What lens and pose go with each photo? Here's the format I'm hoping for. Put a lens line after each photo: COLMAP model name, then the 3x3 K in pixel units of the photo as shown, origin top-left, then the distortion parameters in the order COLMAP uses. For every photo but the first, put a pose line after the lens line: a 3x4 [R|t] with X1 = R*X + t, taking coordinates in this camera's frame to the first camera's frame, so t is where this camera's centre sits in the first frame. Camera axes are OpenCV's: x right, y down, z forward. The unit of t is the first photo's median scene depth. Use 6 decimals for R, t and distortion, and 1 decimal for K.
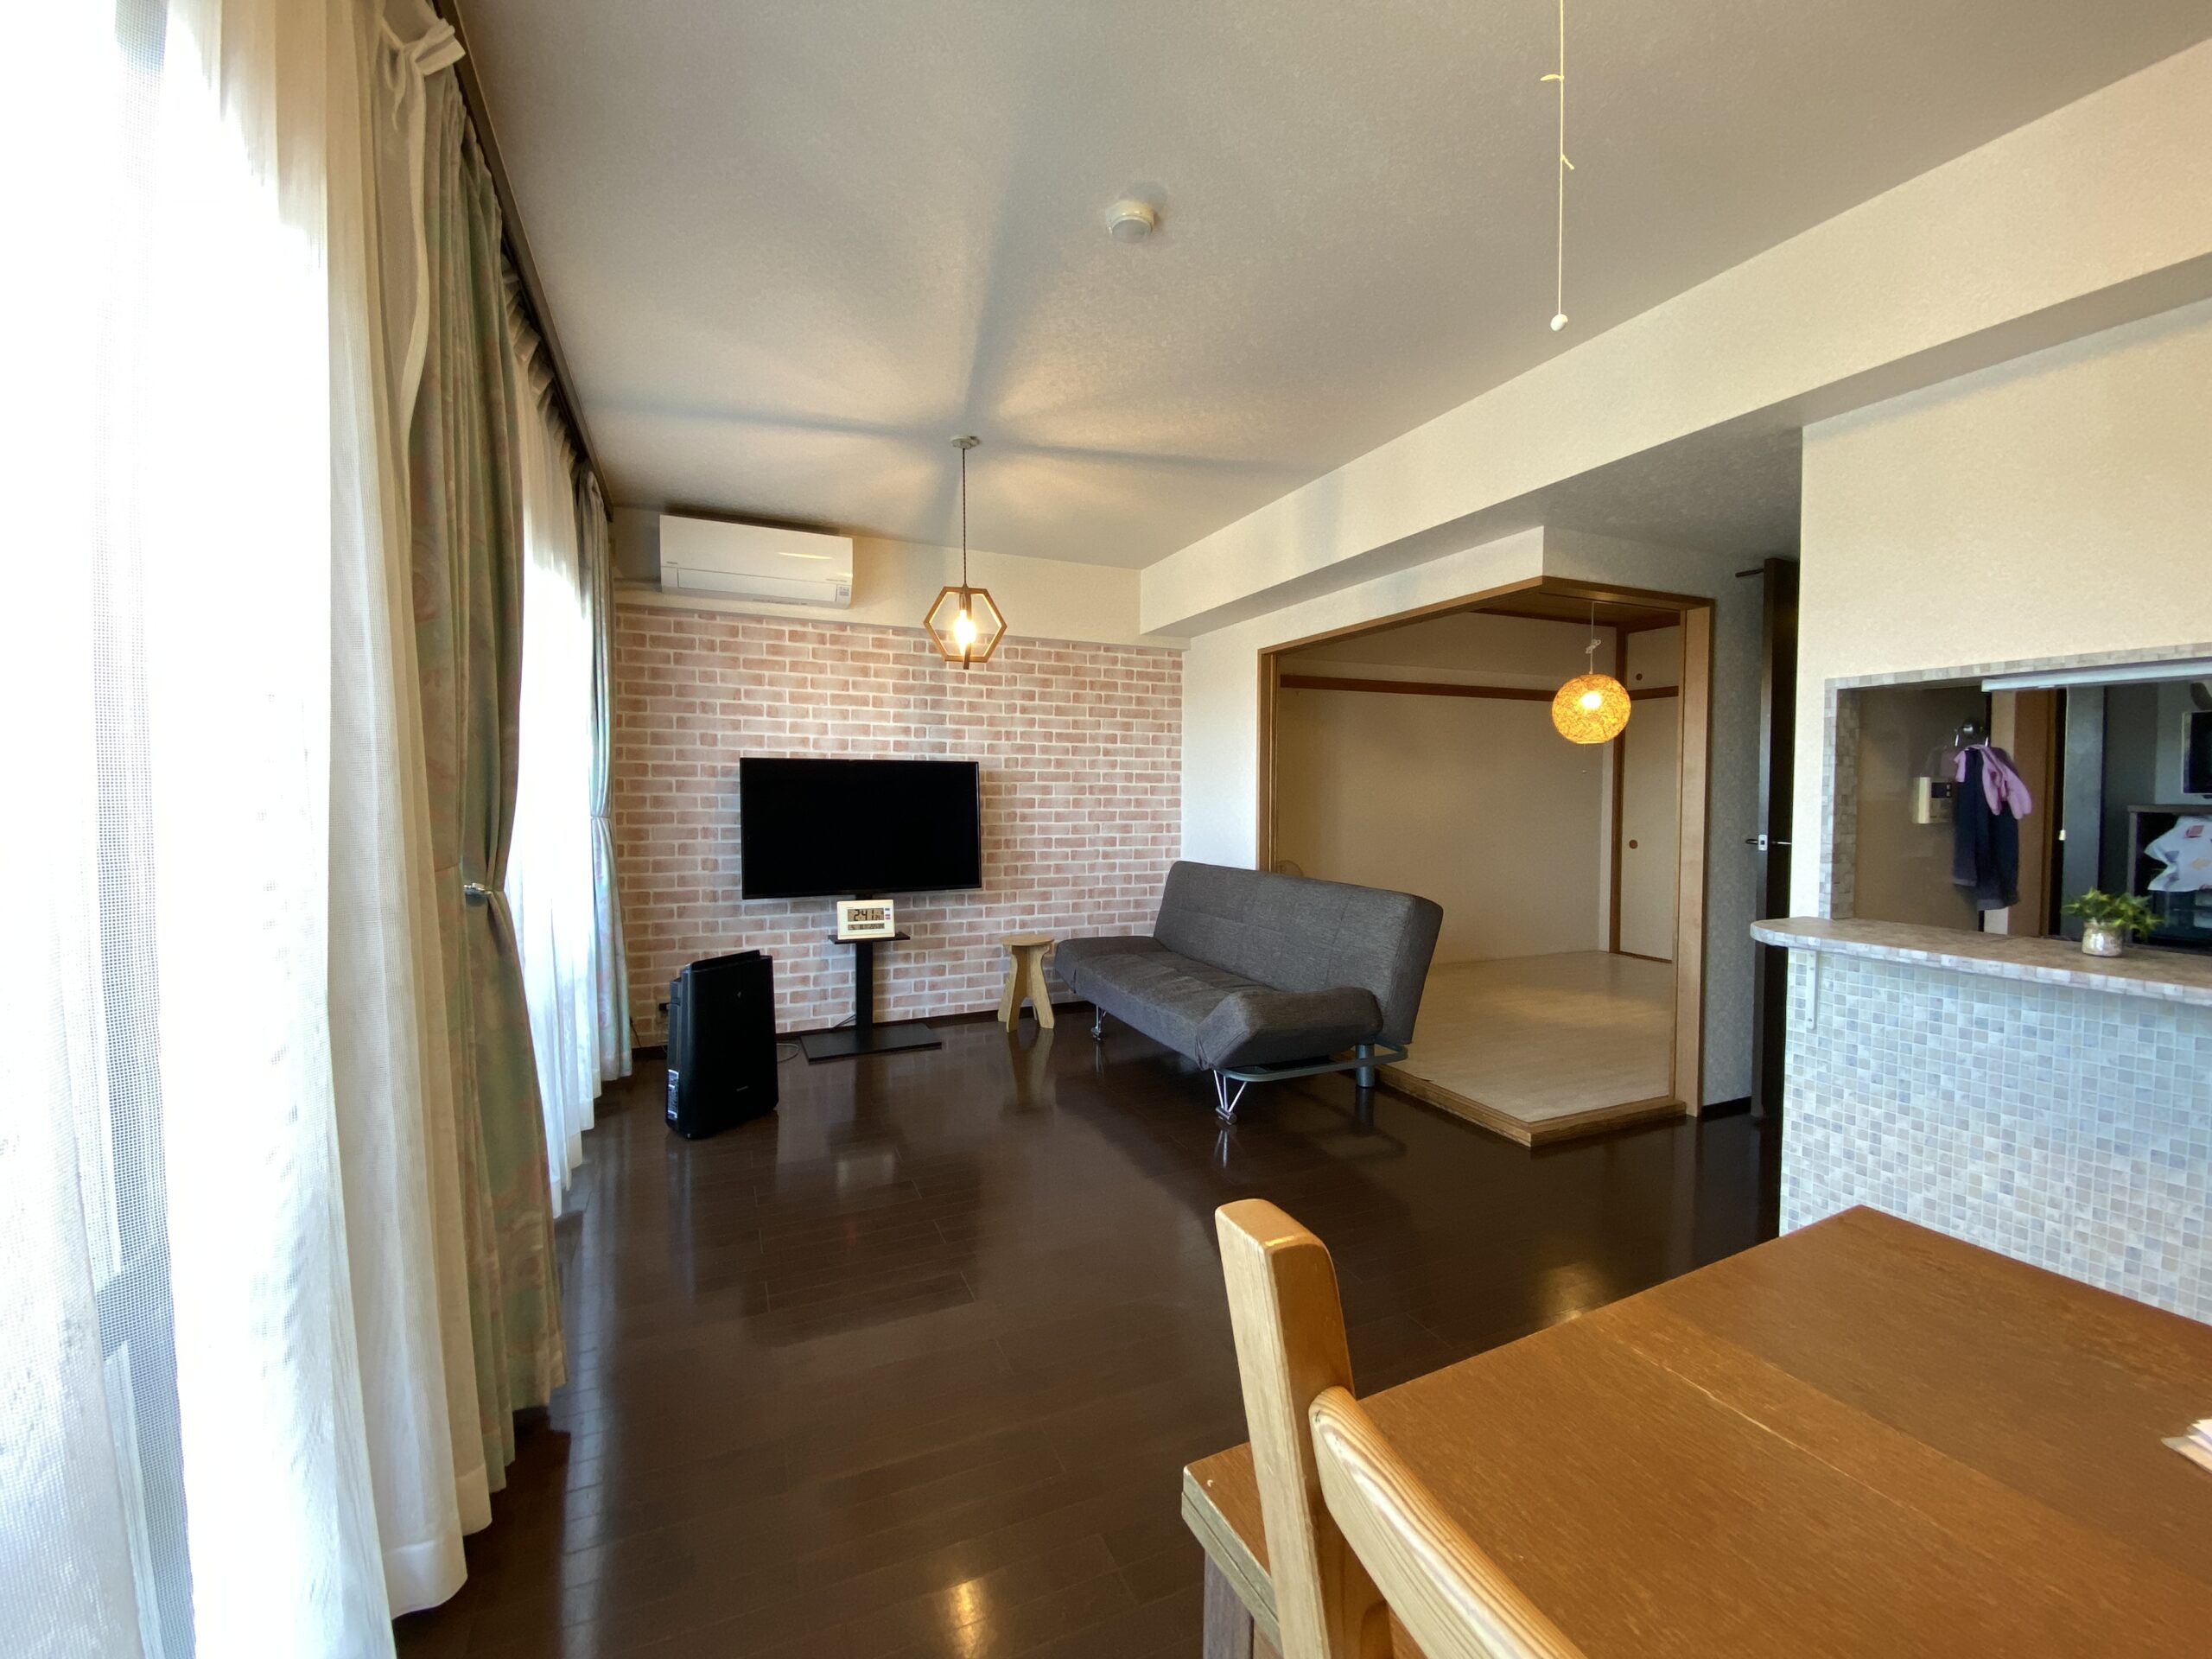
lens RADIAL K [[897.3, 0, 1111.5], [0, 897.3, 832.3], [0, 0, 1]] dist [0.021479, -0.000298]
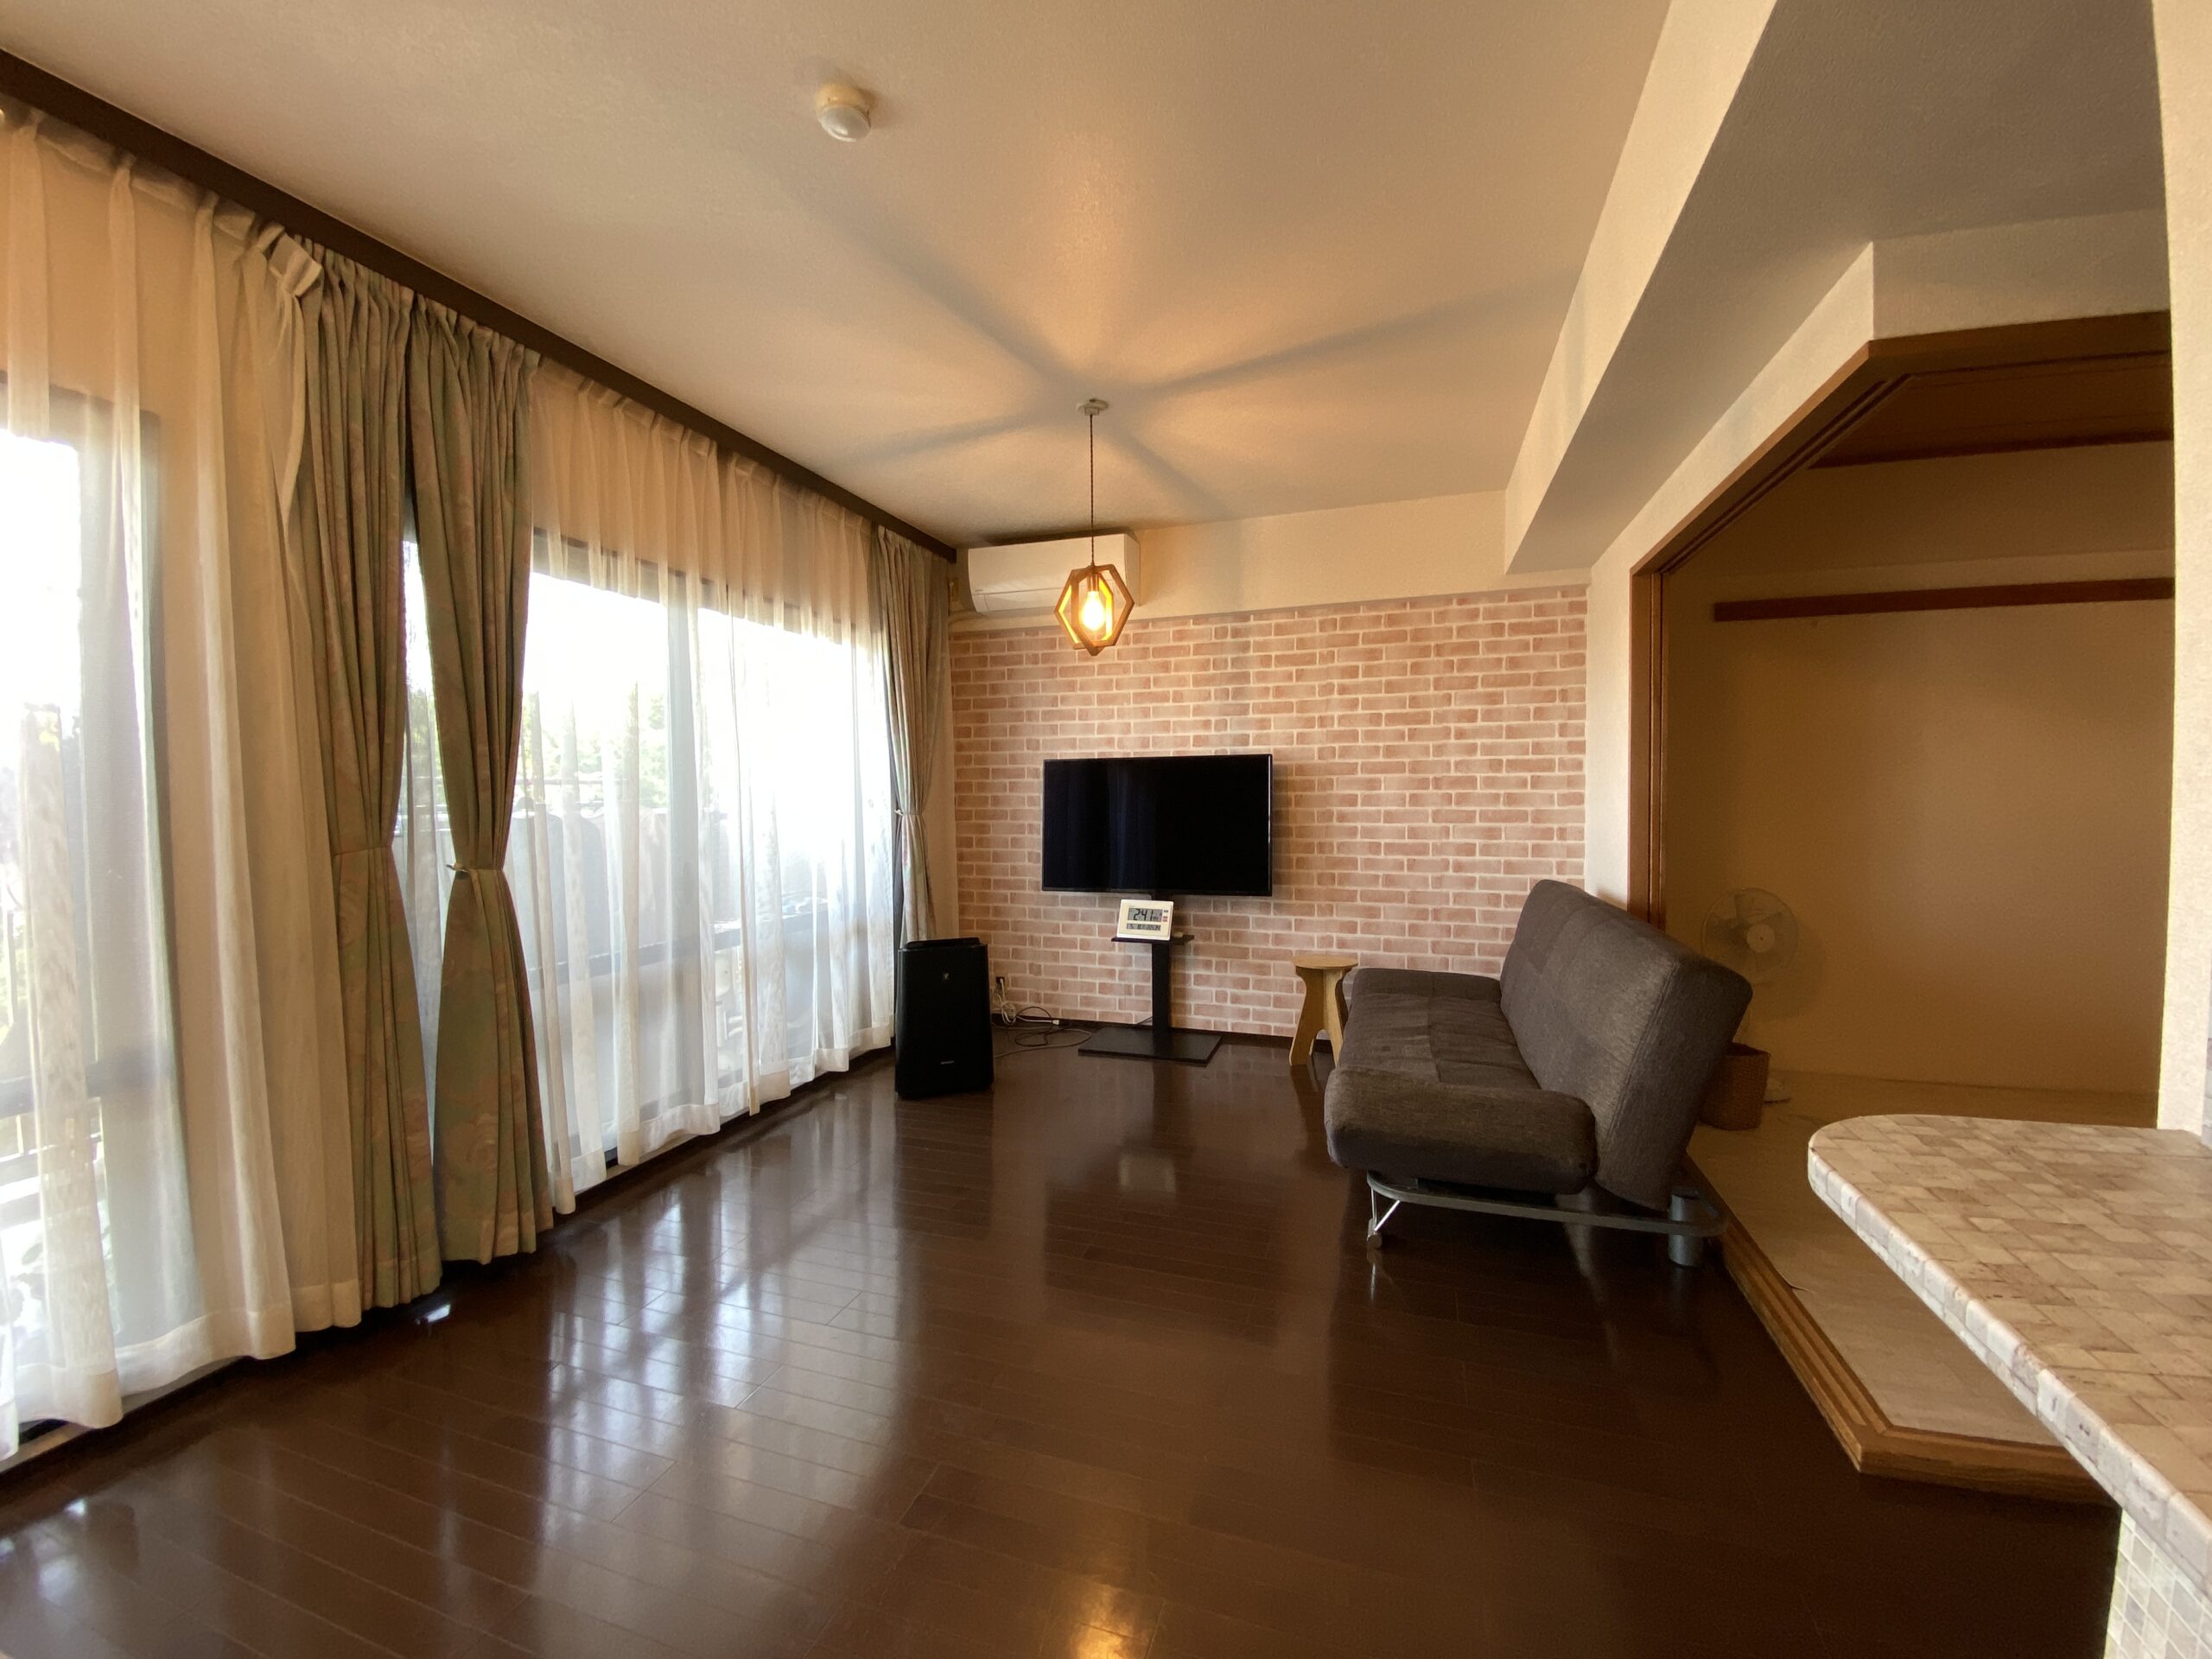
lens RADIAL K [[897.3, 0, 1100.2], [0, 897.3, 835.5], [0, 0, 1]] dist [0.021479, -0.000298]
pose [[0.711680, 0.022142, -0.702154, 0.357120], [-0.019368, 0.999742, 0.011896, -0.005409], [0.702236, 0.005133, 0.711925, 0.252035]]
